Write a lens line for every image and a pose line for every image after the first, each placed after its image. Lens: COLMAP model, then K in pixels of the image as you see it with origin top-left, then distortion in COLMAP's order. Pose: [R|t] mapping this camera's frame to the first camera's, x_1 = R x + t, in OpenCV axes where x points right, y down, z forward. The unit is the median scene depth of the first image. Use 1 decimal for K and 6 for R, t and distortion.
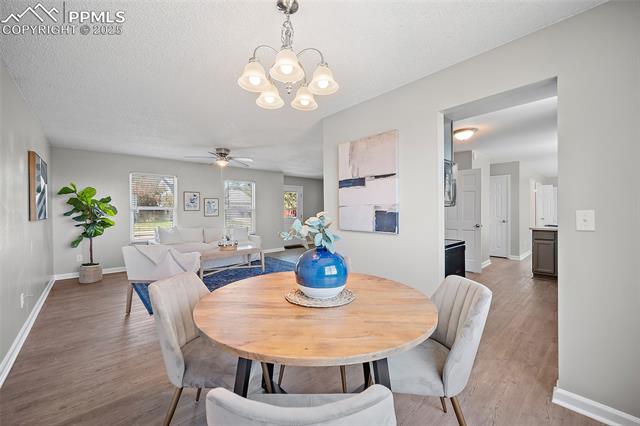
lens RADIAL K [[264.6, 0, 319.7], [0, 264.6, 213.8], [0, 0, 1]] dist [0.002686, 0.001597]
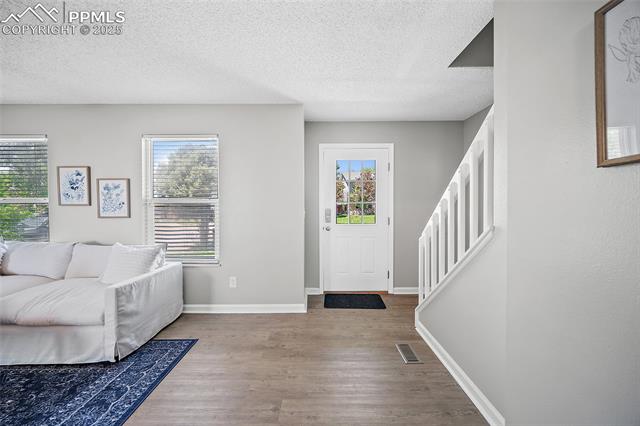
lens RADIAL K [[264.6, 0, 316.7], [0, 264.6, 210.2], [0, 0, 1]] dist [0.002686, 0.001597]
pose [[0.757326, 0.018642, -0.652771, 0.150443], [-0.009843, 0.999805, 0.017134, -0.015904], [0.652963, -0.006551, 0.757361, 0.890386]]
